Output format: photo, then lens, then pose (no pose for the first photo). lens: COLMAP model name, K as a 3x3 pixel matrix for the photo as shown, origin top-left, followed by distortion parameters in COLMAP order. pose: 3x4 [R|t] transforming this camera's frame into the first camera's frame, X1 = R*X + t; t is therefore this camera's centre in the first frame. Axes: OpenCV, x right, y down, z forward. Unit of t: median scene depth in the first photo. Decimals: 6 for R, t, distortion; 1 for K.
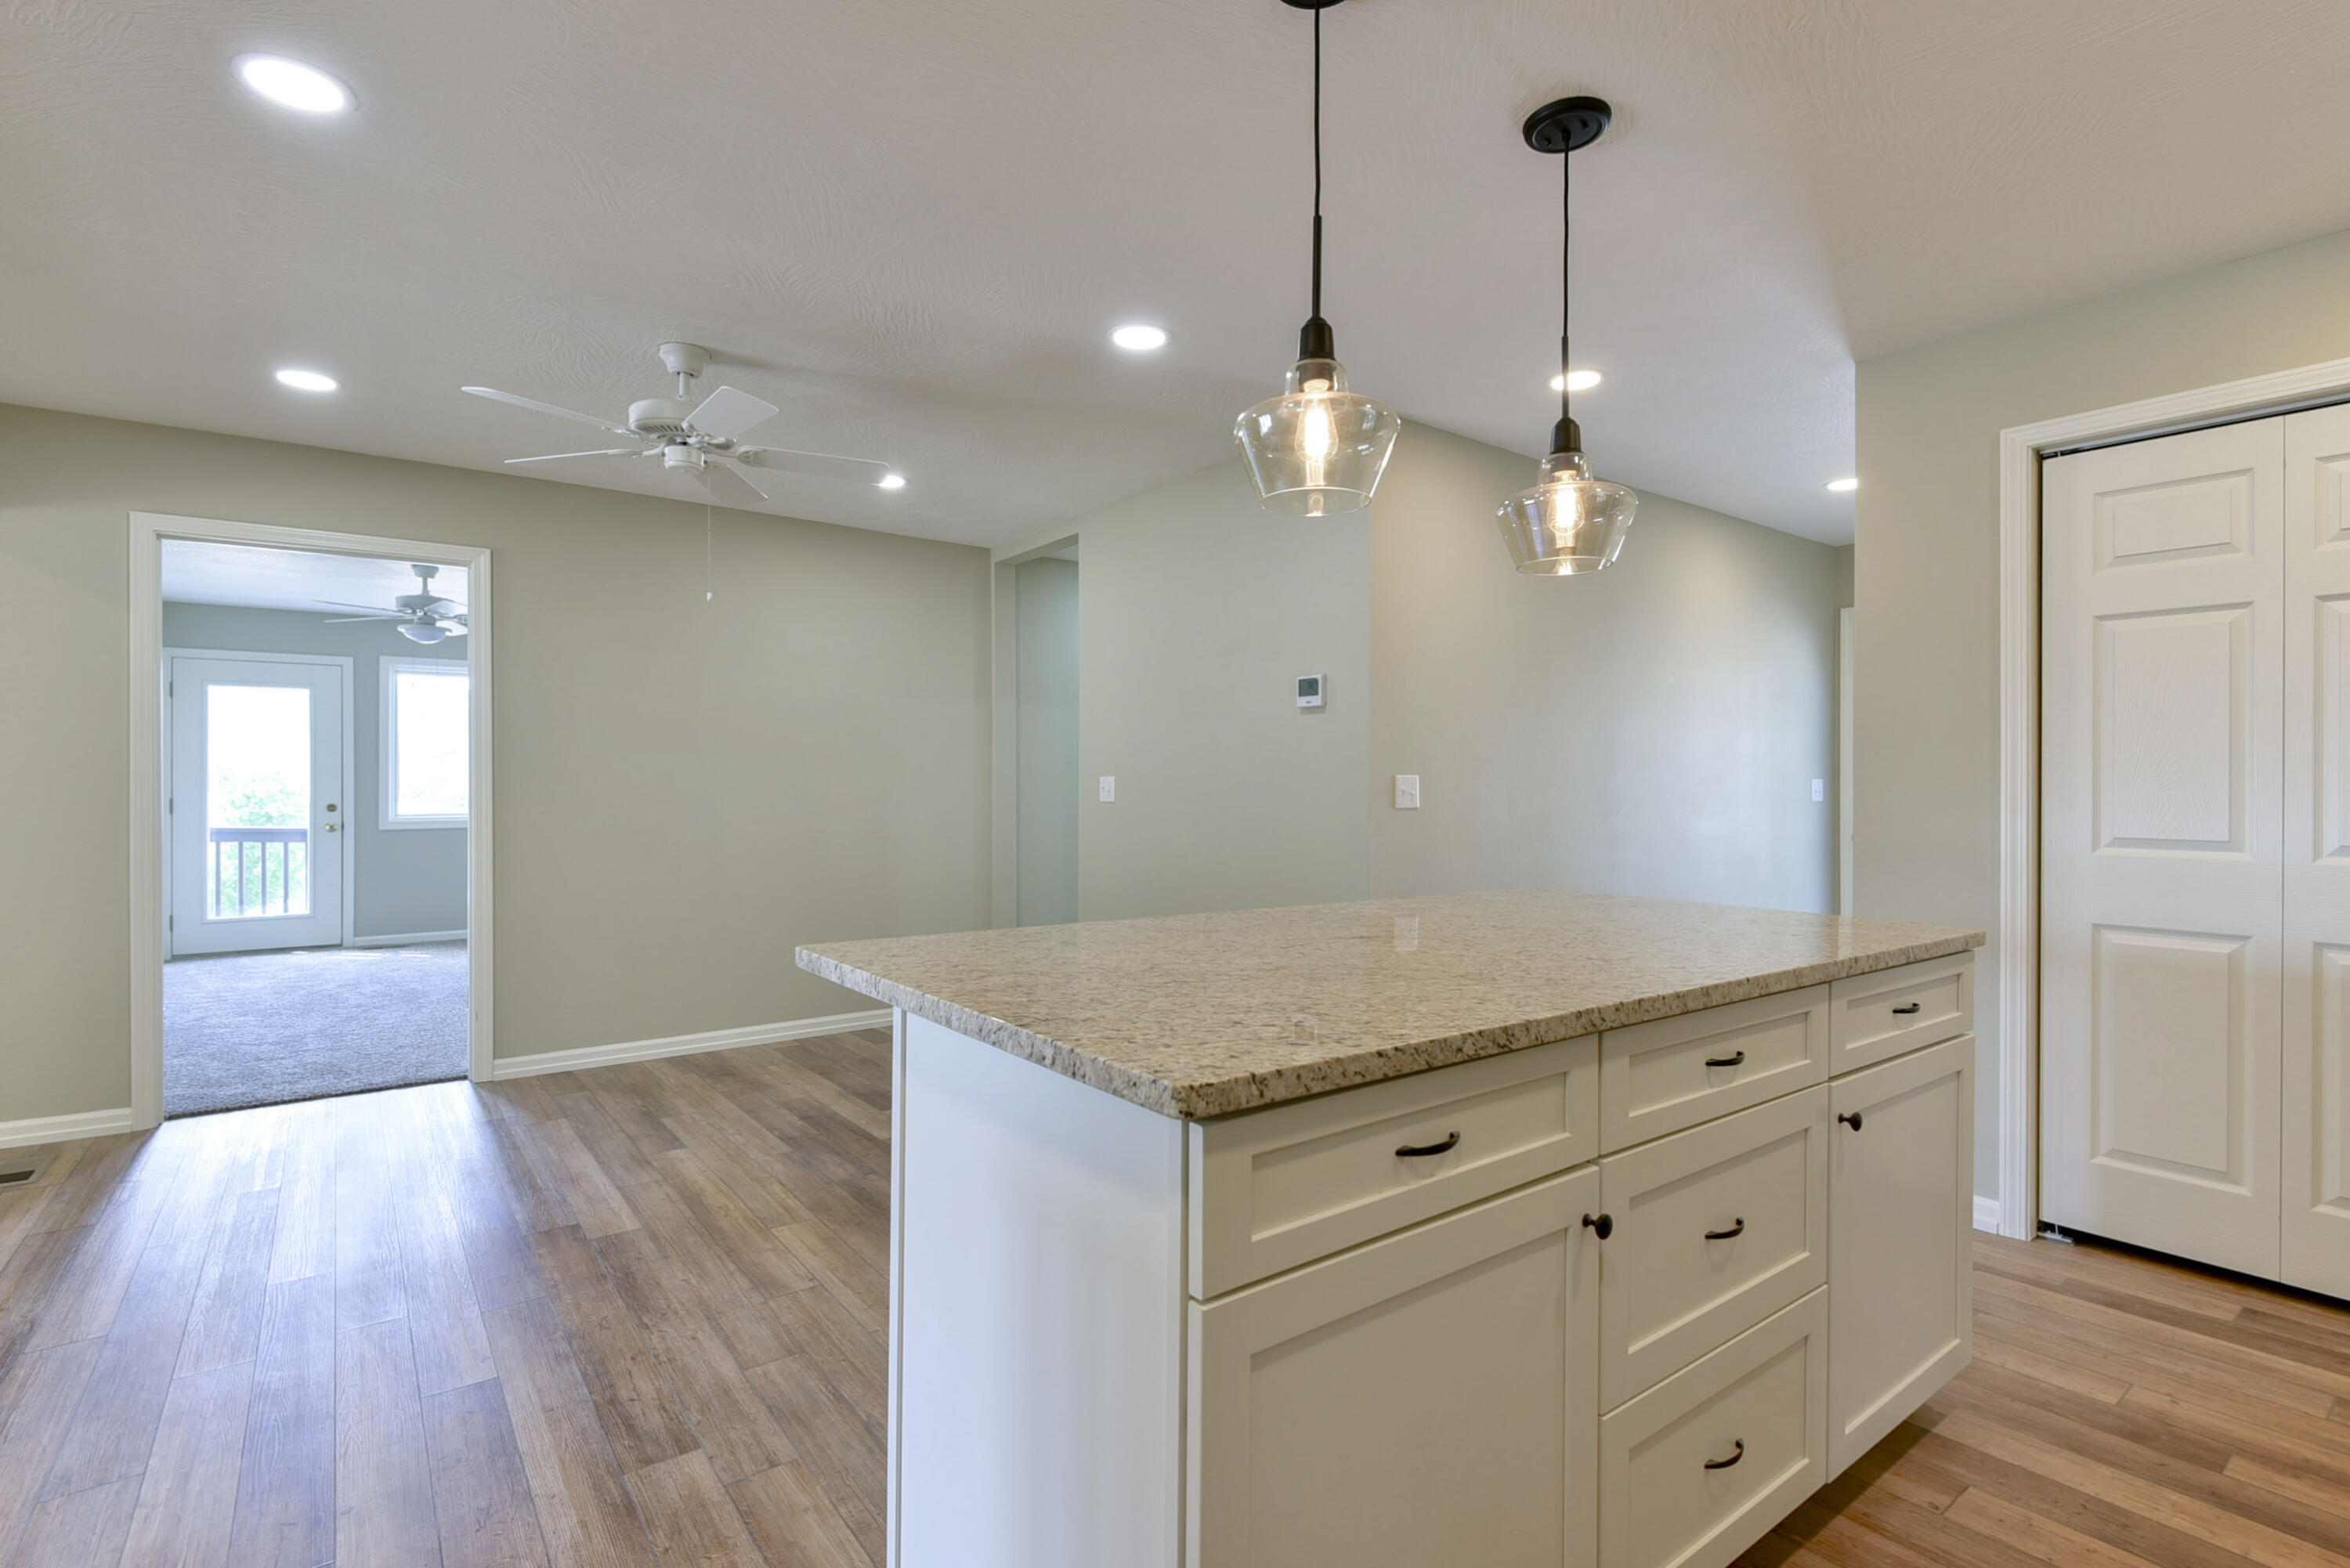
lens RADIAL K [[1081.0, 0, 1175.0], [0, 1081.0, 784.0], [0, 0, 1]] dist [0.001122, -0.007477]
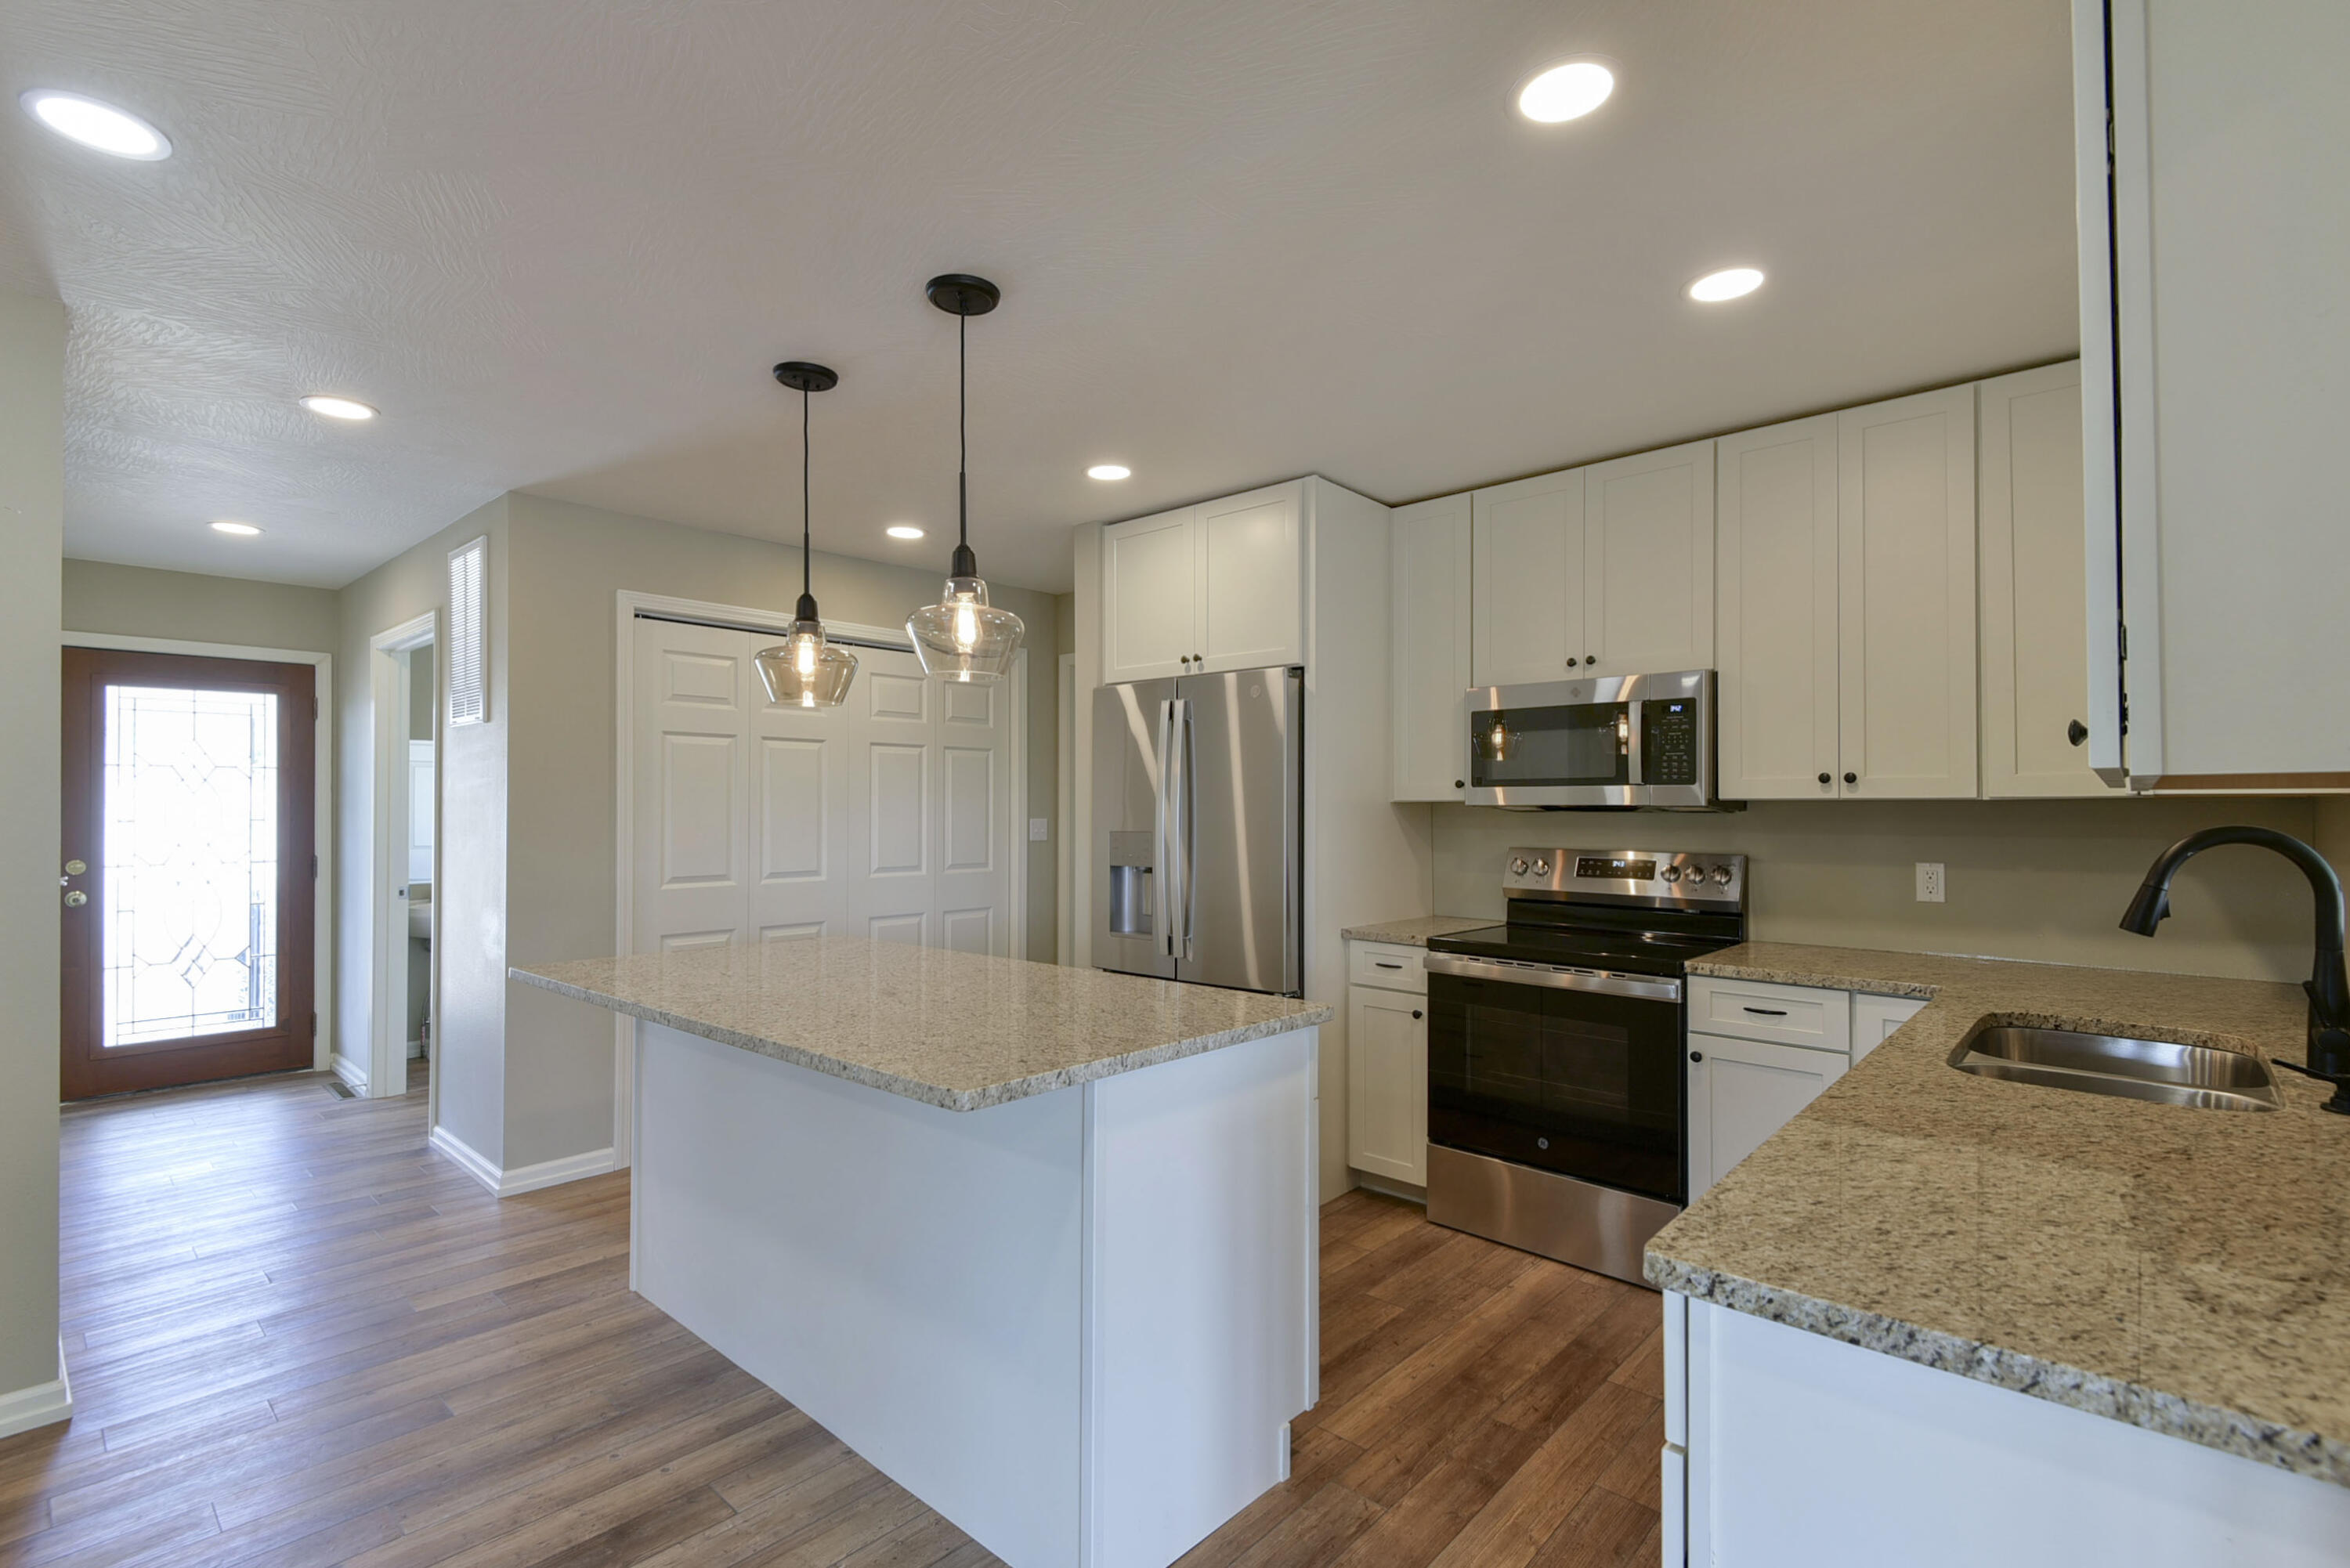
lens RADIAL K [[1055.2, 0, 1146.9], [0, 1055.2, 791.7], [0, 0, 1]] dist [-0.000252, -0.000486]
pose [[-0.143206, 0.011668, 0.989624, -0.643301], [-0.007396, 0.999890, -0.012859, -0.049834], [-0.989665, -0.009160, -0.143103, 0.487639]]
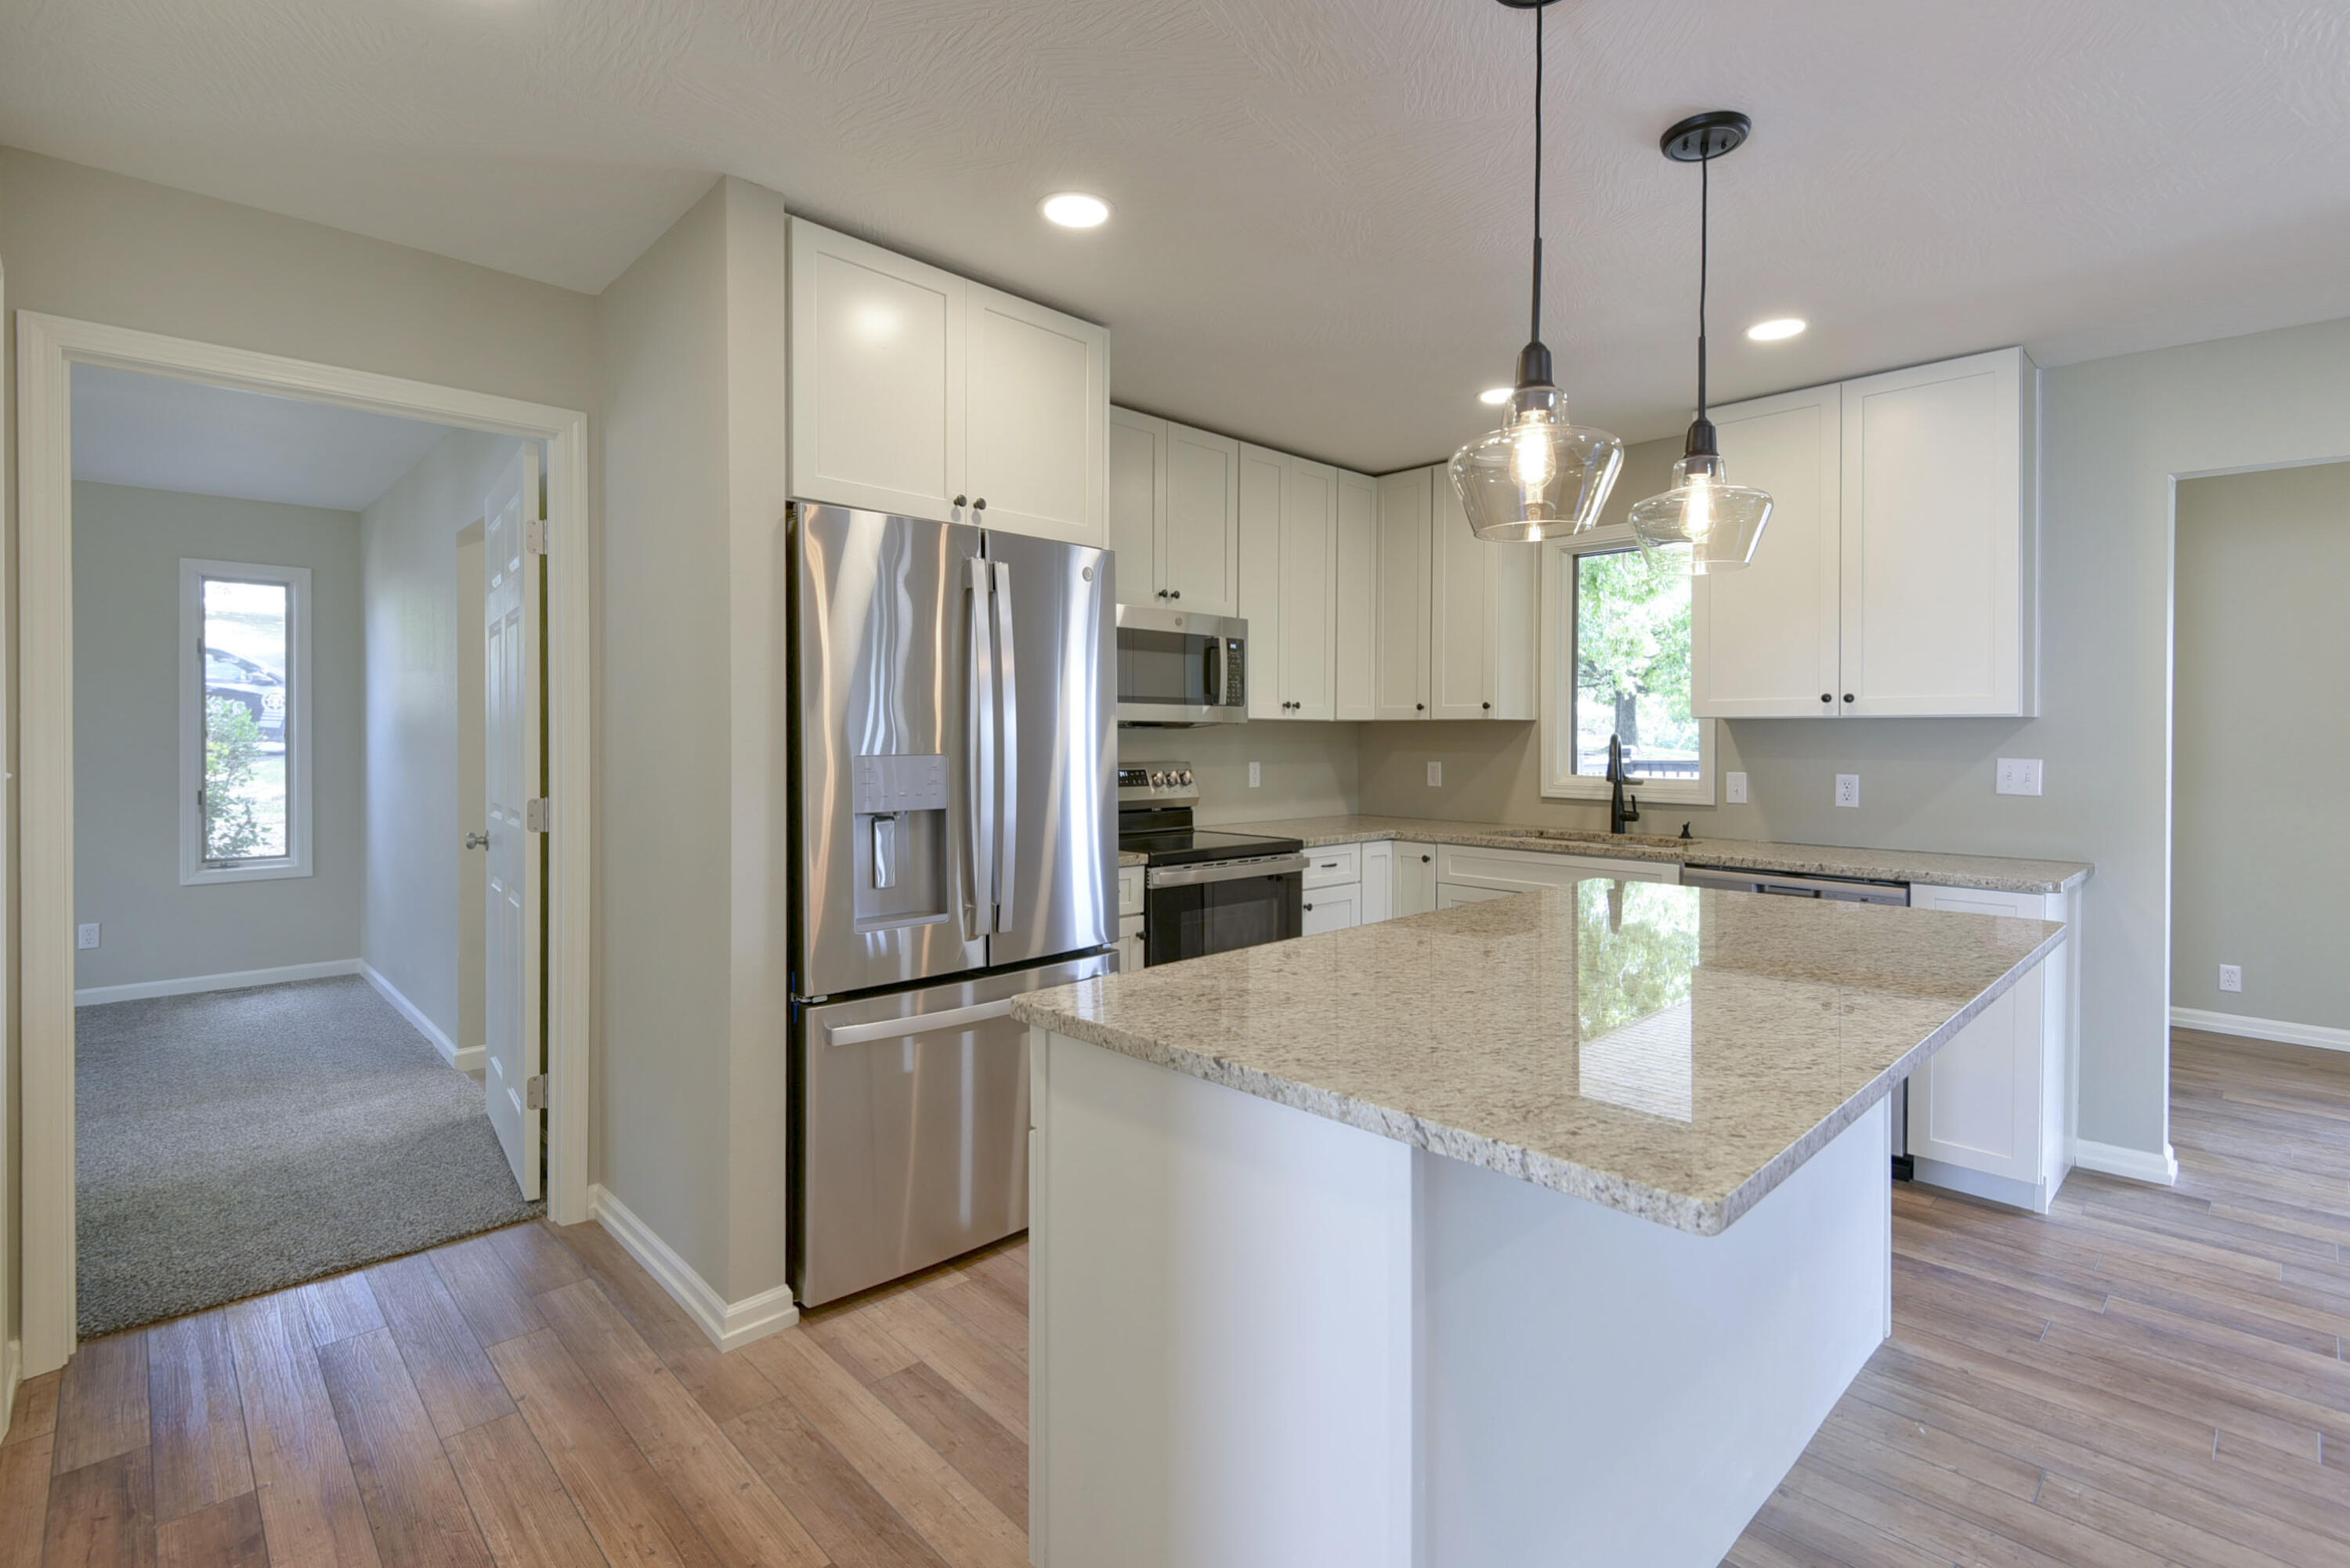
lens RADIAL K [[1104.7, 0, 1161.6], [0, 1104.7, 744.3], [0, 0, 1]] dist [0.032543, -0.015975]
pose [[-0.995746, -0.005774, -0.091964, 0.443633], [-0.005813, 0.999983, 0.000160, -0.027859], [0.091962, 0.000694, -0.995762, 1.141130]]
